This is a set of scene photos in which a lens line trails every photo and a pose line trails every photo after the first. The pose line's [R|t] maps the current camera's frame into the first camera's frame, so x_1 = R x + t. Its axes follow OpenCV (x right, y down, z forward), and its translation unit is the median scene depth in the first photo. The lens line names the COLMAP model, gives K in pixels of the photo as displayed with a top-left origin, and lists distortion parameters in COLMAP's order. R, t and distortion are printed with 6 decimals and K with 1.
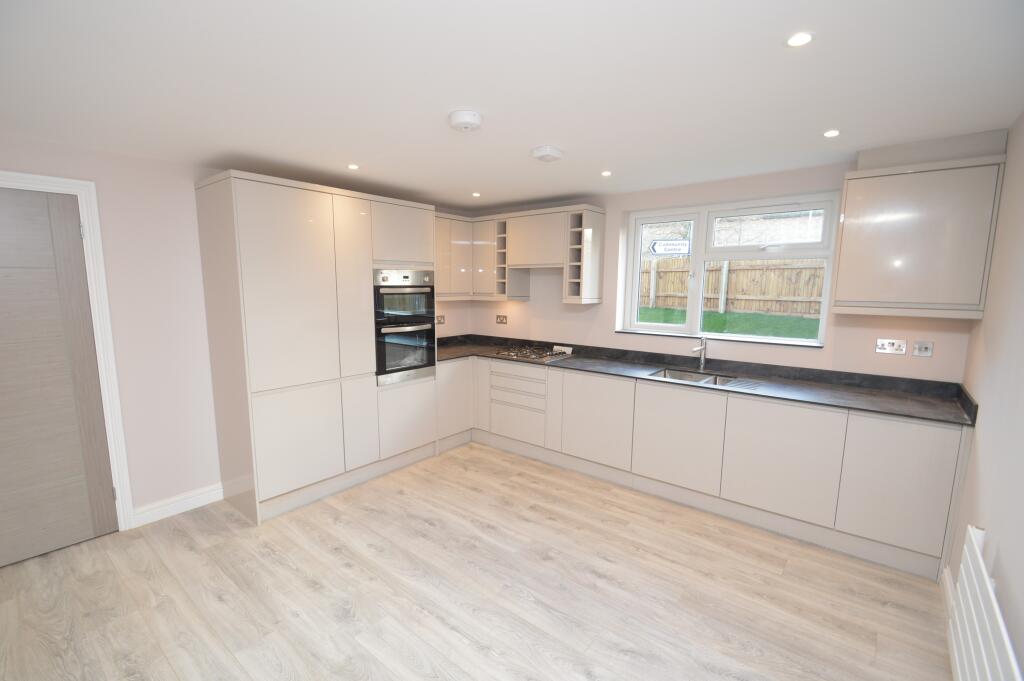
lens RADIAL K [[454.8, 0, 506.0], [0, 454.8, 349.1], [0, 0, 1]] dist [-0.001399, -0.000733]
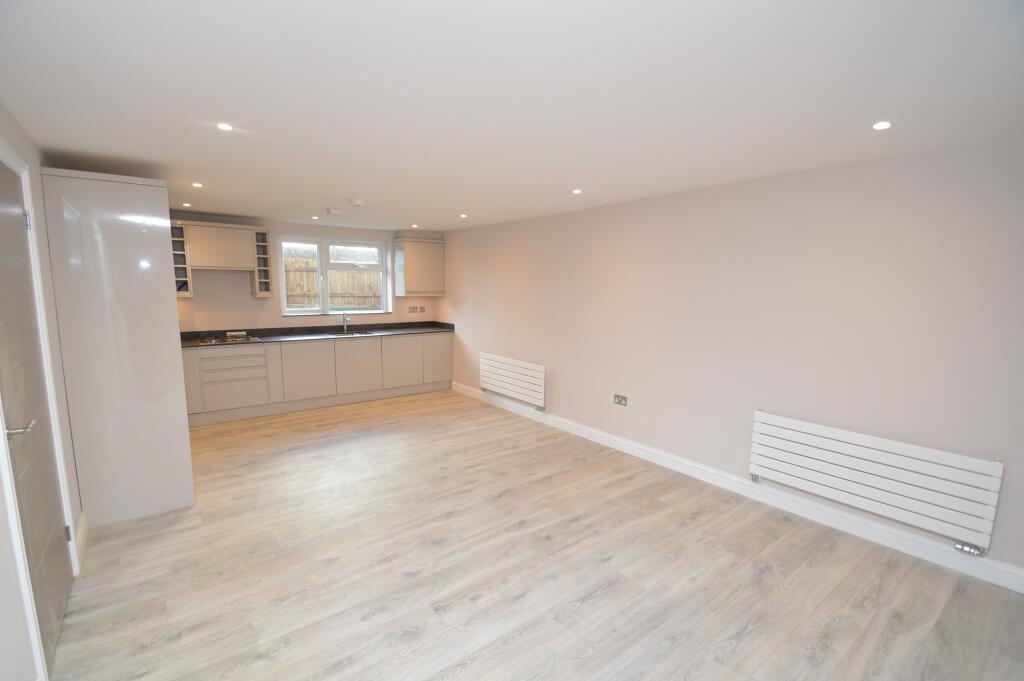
lens RADIAL K [[454.8, 0, 506.0], [0, 454.8, 349.1], [0, 0, 1]] dist [-0.001399, -0.000733]
pose [[0.211819, -0.138029, 0.967513, -1.173739], [0.127186, 0.985450, 0.112743, -0.007522], [-0.968998, 0.099173, 0.226293, -0.008803]]
